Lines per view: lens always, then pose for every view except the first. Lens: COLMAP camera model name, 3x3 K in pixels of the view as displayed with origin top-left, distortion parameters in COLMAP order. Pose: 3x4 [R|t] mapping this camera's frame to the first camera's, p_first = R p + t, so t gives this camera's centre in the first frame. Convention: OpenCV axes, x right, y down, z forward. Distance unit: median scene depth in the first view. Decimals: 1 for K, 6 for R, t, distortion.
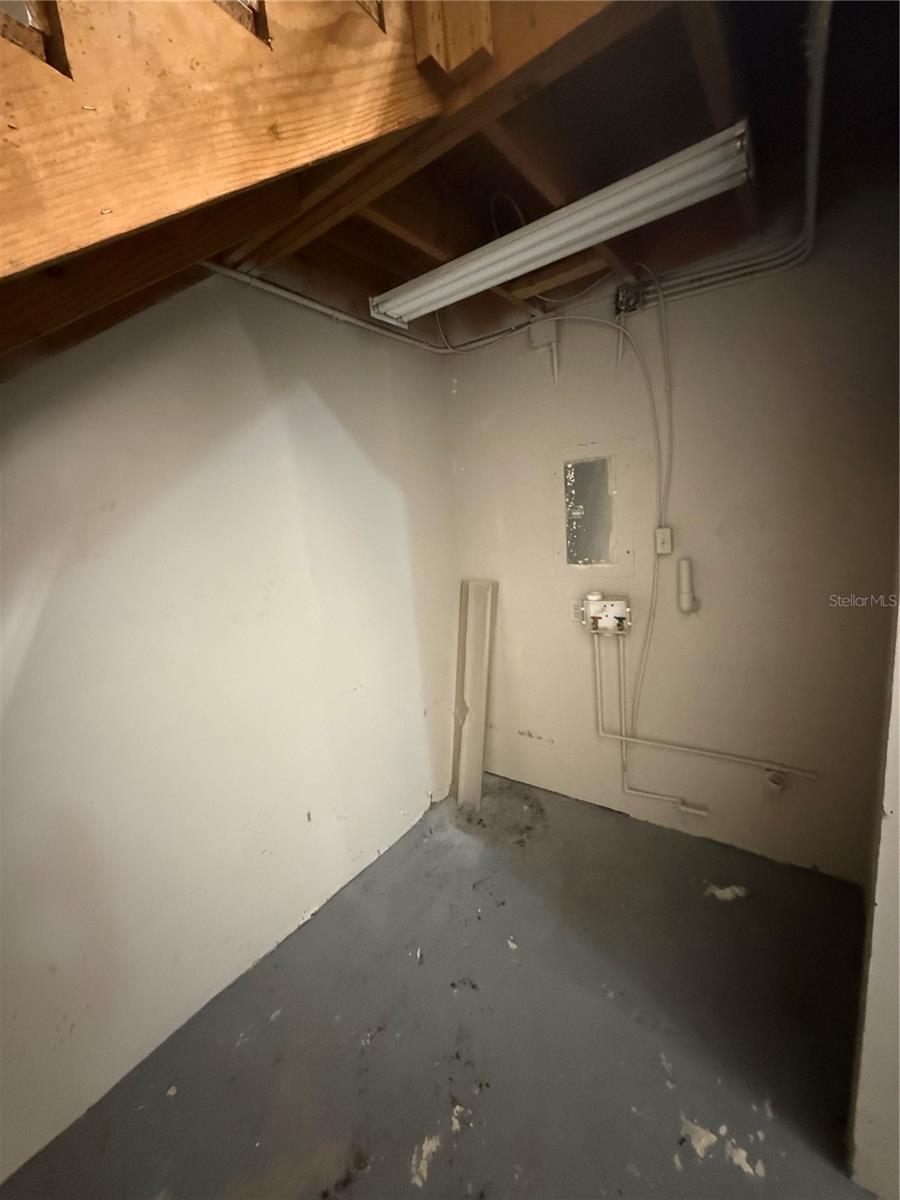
lens RADIAL K [[475.9, 0, 452.9], [0, 475.9, 599.4], [0, 0, 1]] dist [-0.000309, -0.000122]
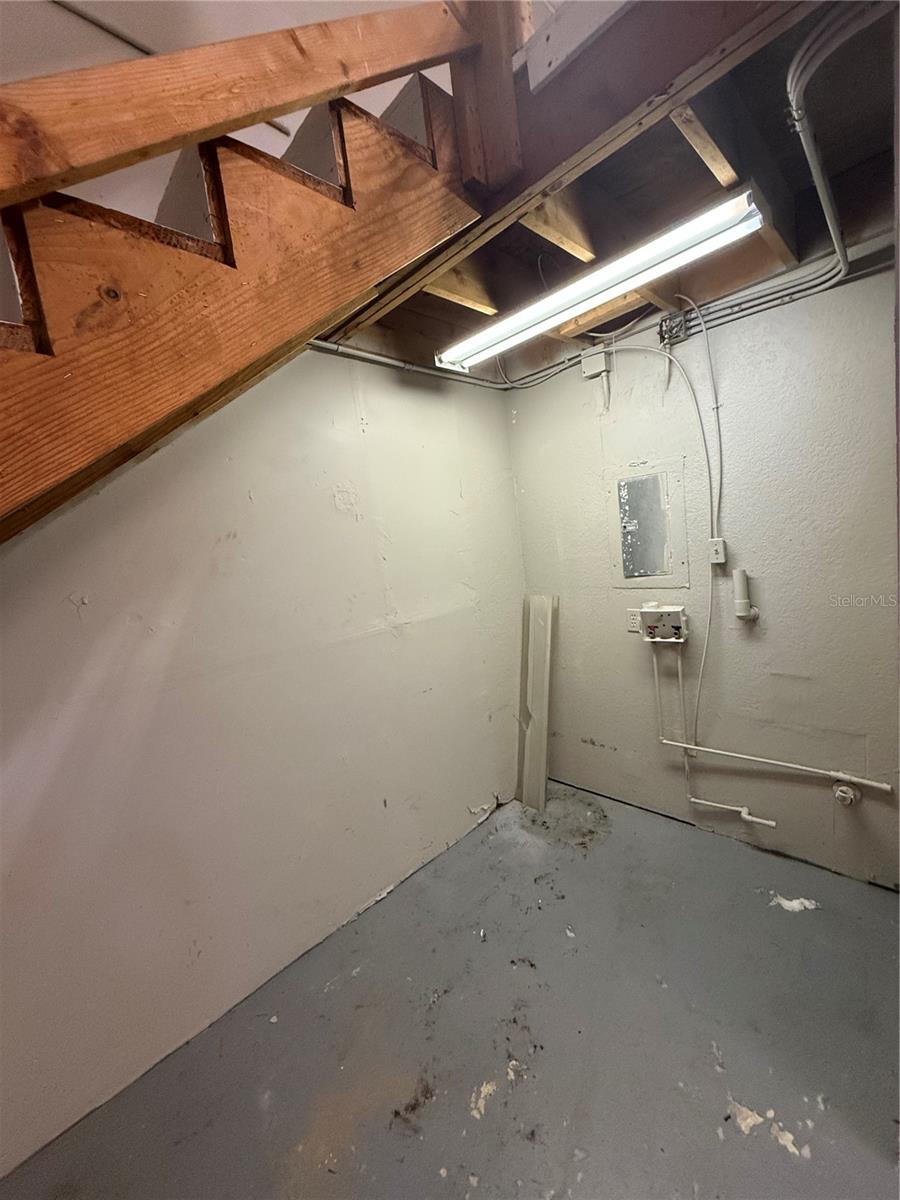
lens RADIAL K [[475.9, 0, 454.3], [0, 475.9, 600.8], [0, 0, 1]] dist [-0.000309, -0.000122]
pose [[0.987958, -0.013689, -0.154114, 0.054405], [0.007347, 0.999105, -0.041648, 0.033864], [0.154546, 0.040015, 0.987175, -0.146976]]
